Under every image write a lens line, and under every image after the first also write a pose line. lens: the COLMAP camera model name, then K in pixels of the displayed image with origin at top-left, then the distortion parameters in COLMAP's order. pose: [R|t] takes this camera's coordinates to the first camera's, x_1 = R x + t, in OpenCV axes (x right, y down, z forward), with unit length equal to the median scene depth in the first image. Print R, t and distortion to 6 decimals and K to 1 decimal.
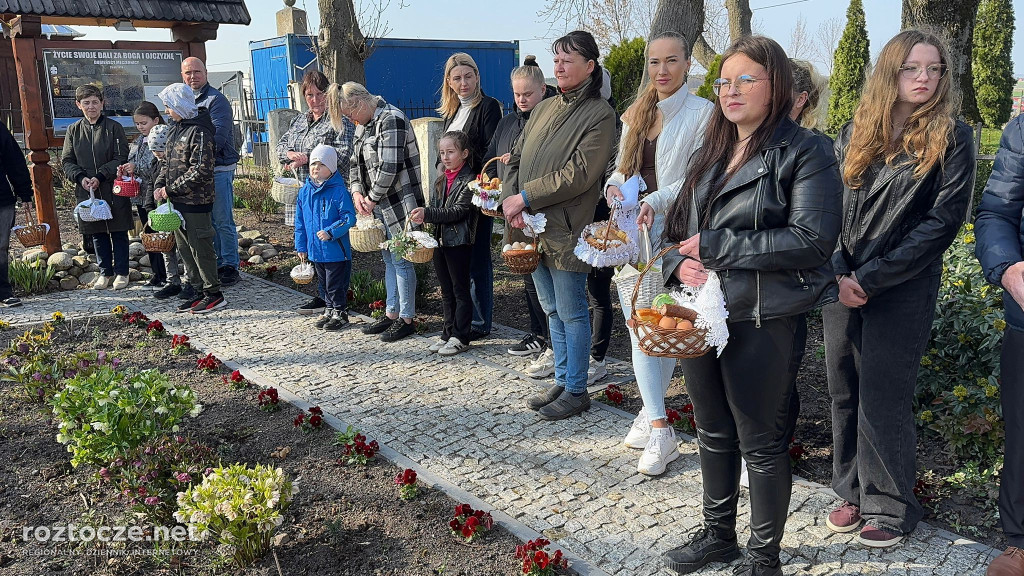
lens RADIAL K [[824.0, 0, 511.7], [0, 824.0, 298.5], [0, 0, 1]] dist [0.065633, -0.094422]
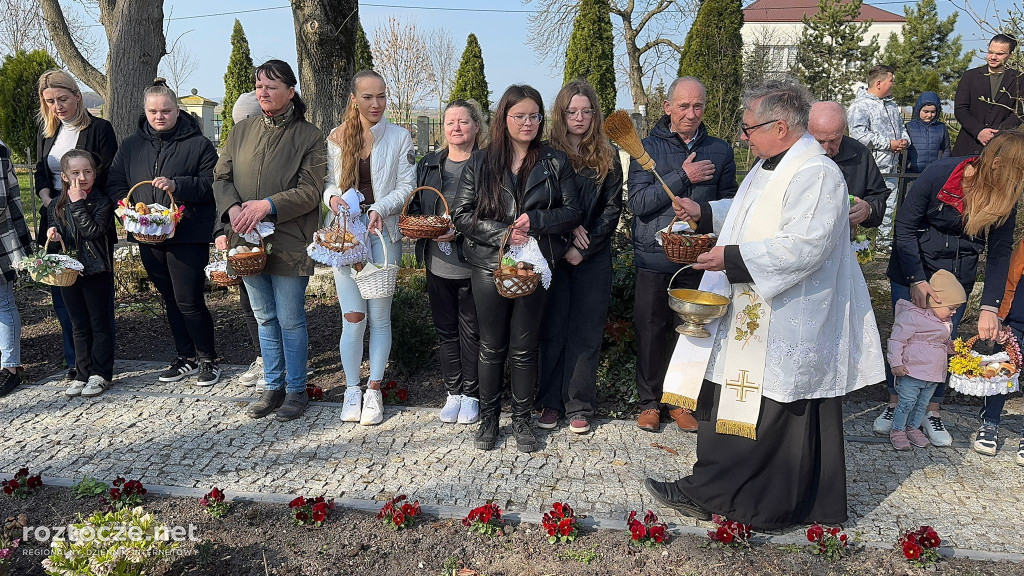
lens RADIAL K [[824.0, 0, 508.8], [0, 824.0, 298.3], [0, 0, 1]] dist [0.065633, -0.094422]
pose [[0.750139, -0.123008, 0.649739, -0.272450], [0.138772, 0.989951, 0.027201, 0.000584], [-0.646556, 0.069762, 0.759670, -0.007899]]
